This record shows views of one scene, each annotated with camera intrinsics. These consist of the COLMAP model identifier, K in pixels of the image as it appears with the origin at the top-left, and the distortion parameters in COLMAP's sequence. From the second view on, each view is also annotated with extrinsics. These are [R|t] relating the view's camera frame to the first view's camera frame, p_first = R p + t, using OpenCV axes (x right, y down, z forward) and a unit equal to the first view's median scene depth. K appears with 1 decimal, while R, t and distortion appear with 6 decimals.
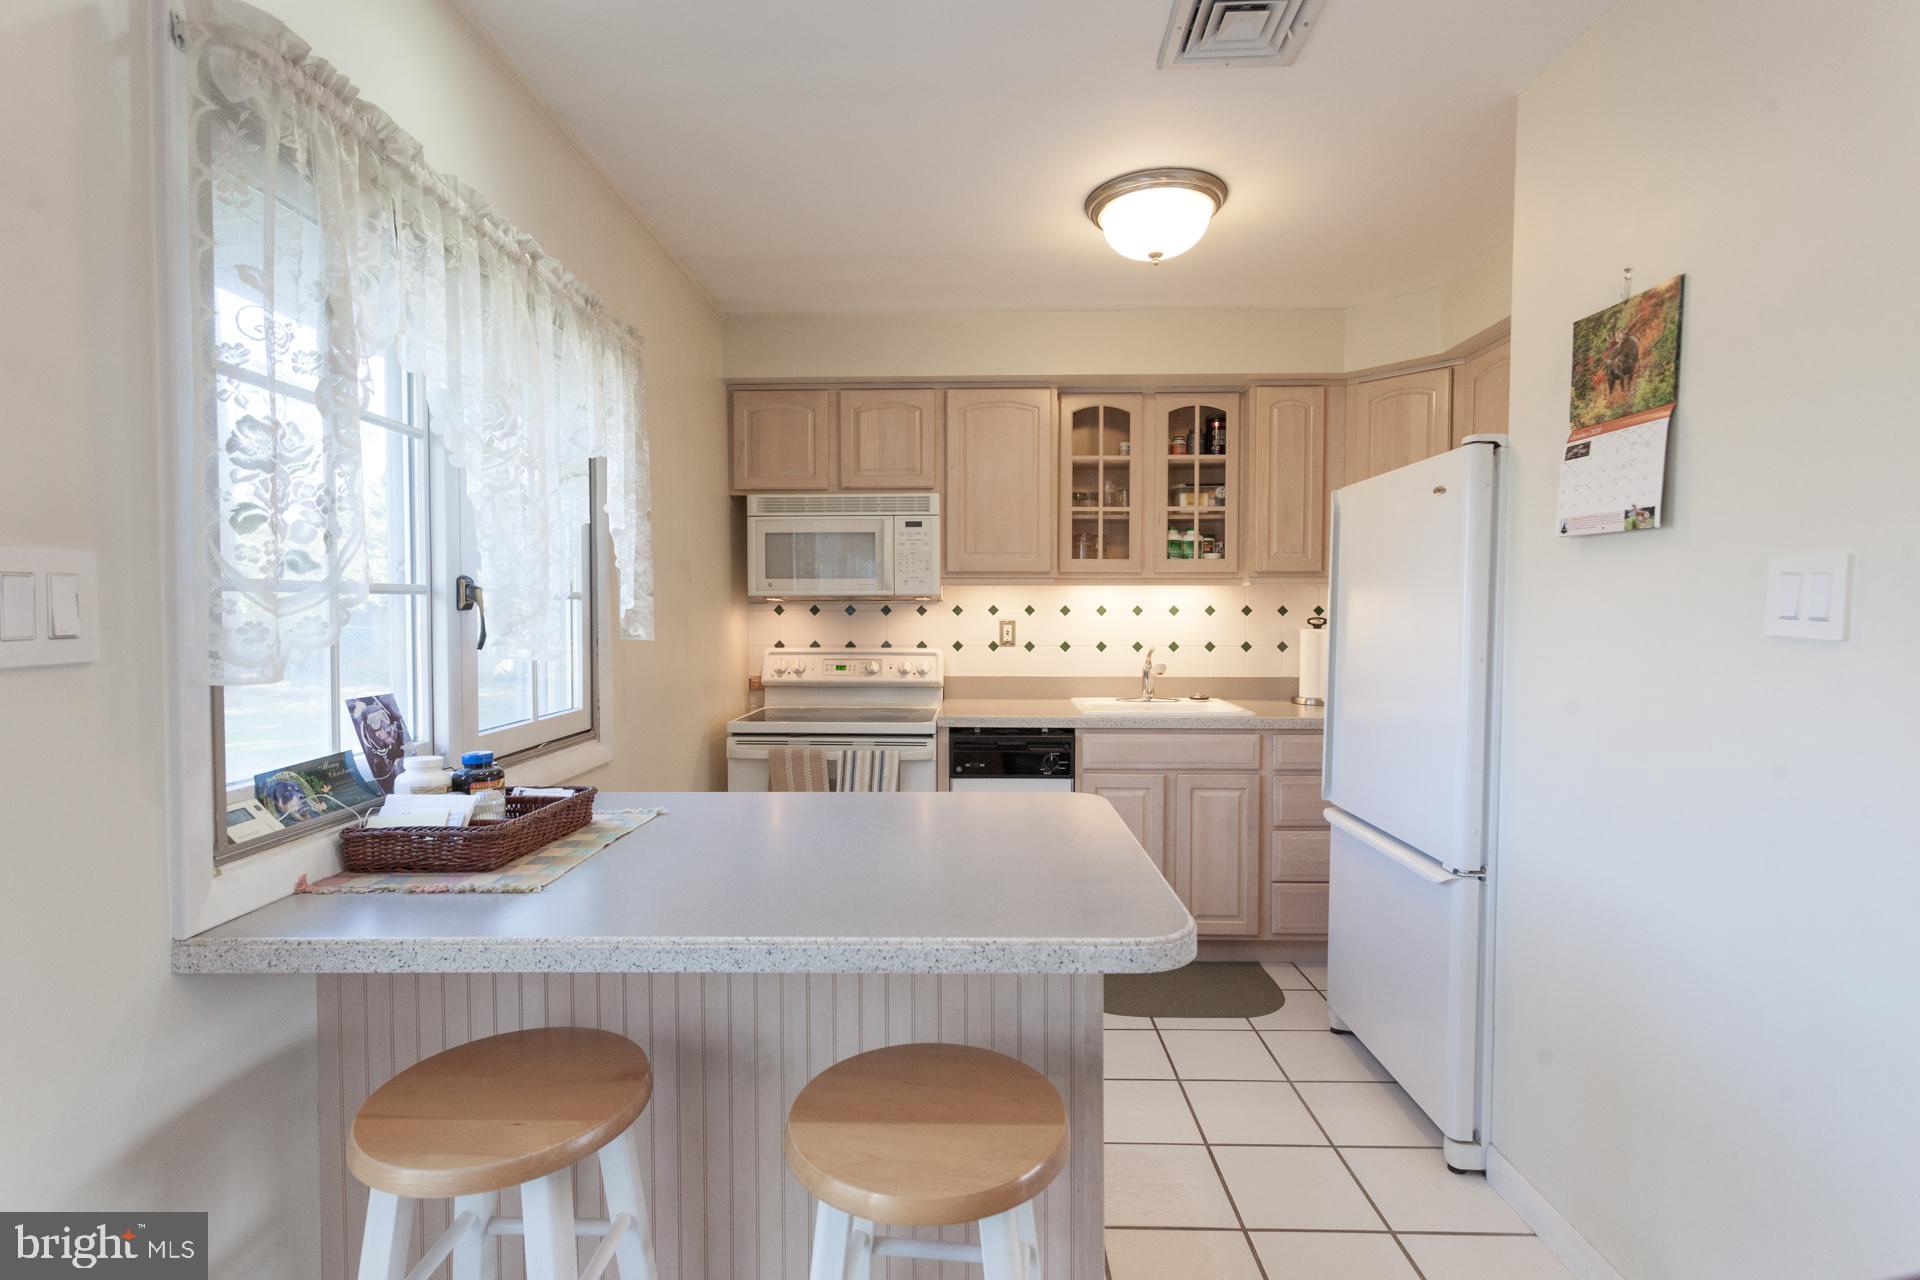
lens RADIAL K [[907.1, 0, 952.0], [0, 907.1, 638.9], [0, 0, 1]] dist [0.004360, 0.001464]
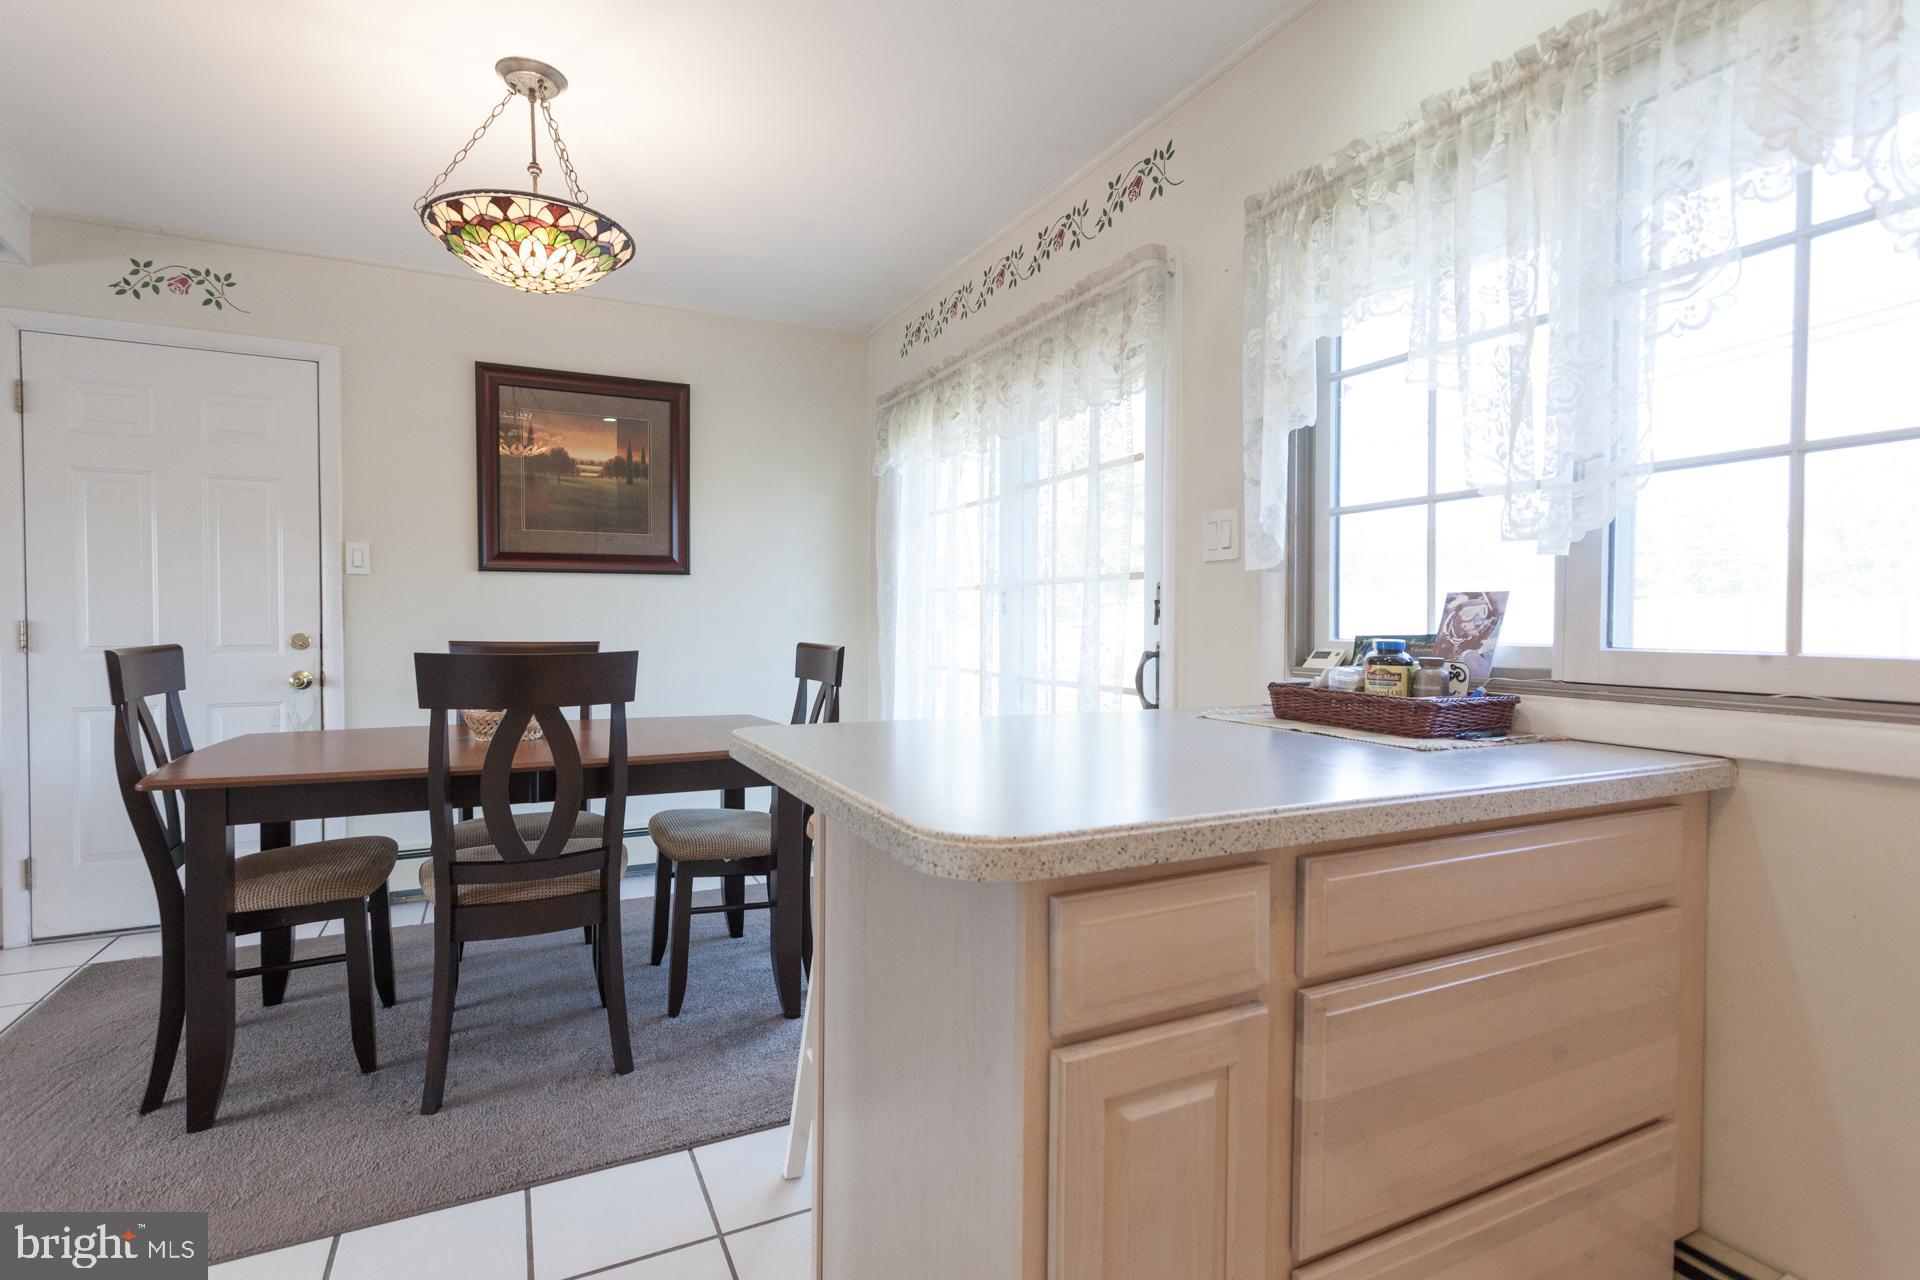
lens RADIAL K [[915.6, 0, 952.0], [0, 915.6, 639.1], [0, 0, 1]] dist [0.004451, 0.001037]
pose [[-0.886660, 0.005463, -0.462389, 0.187587], [-0.019859, 0.998558, 0.049879, 0.033509], [0.461995, 0.053409, -0.885273, 0.726947]]
